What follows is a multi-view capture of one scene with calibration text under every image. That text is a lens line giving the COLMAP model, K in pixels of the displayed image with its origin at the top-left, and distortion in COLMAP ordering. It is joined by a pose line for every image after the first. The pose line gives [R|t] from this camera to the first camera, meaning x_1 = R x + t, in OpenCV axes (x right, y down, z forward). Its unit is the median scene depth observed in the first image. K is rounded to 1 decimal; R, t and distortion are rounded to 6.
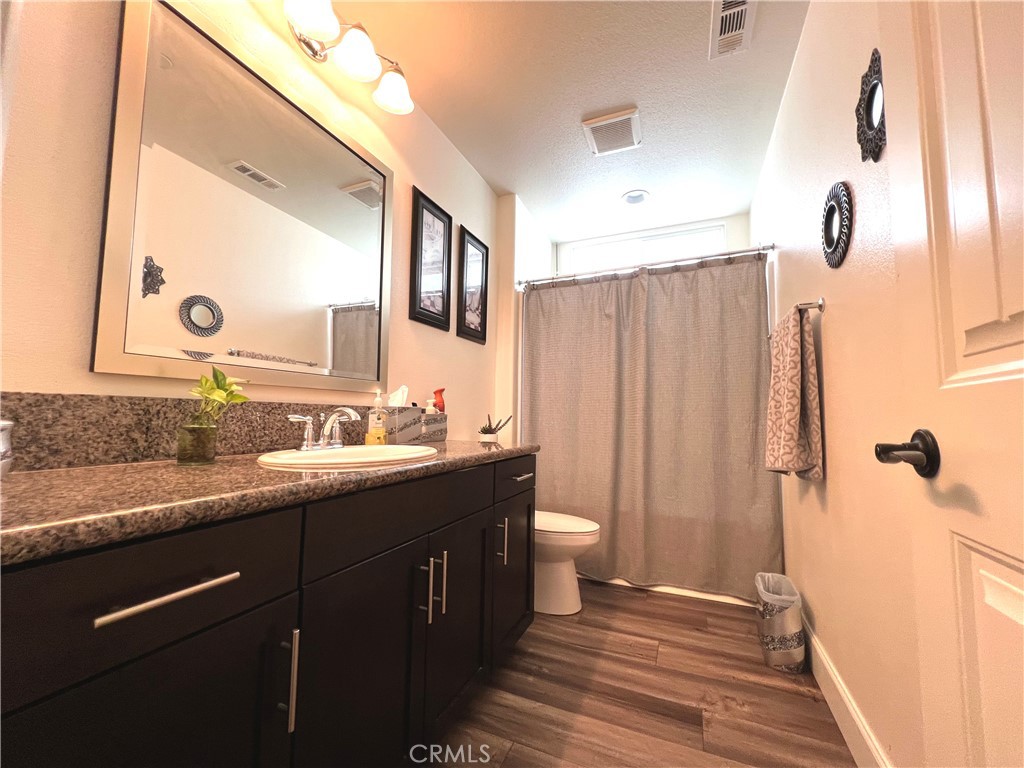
lens RADIAL K [[409.9, 0, 512.0], [0, 409.9, 384.0], [0, 0, 1]] dist [-0.001456, 0.000421]
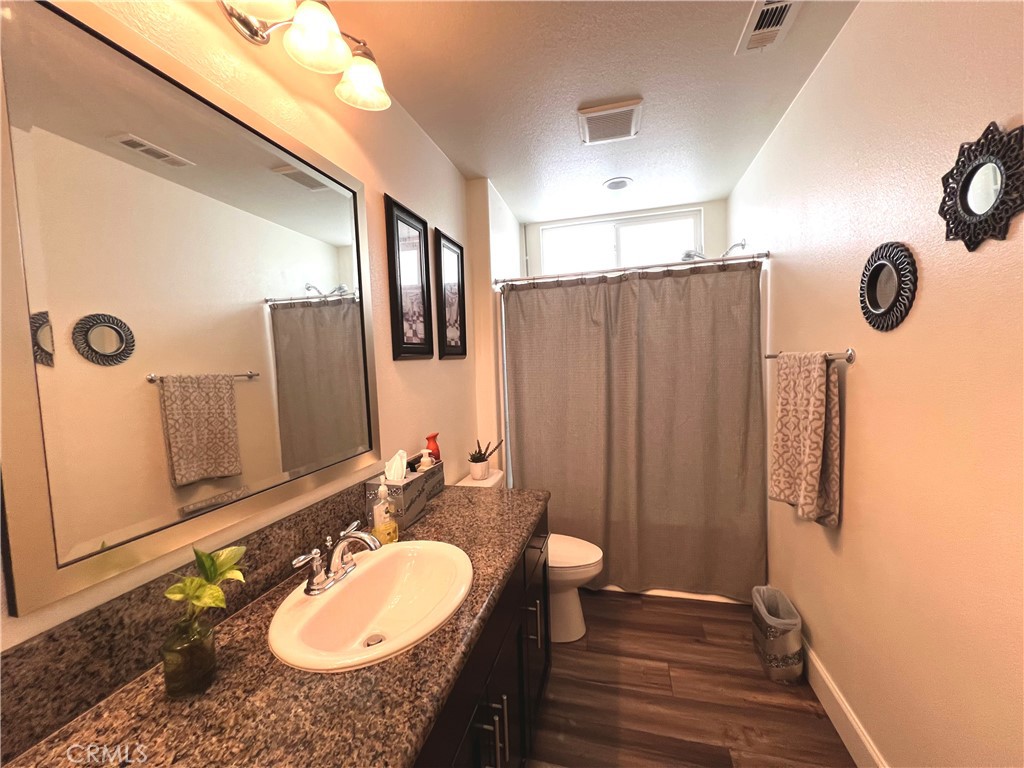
lens RADIAL K [[409.9, 0, 512.0], [0, 409.9, 384.0], [0, 0, 1]] dist [-0.001456, 0.000421]
pose [[0.987473, -0.057664, 0.146874, -0.128948], [0.037345, 0.989795, 0.137521, -0.207262], [-0.153305, -0.130313, 0.979549, 0.116564]]
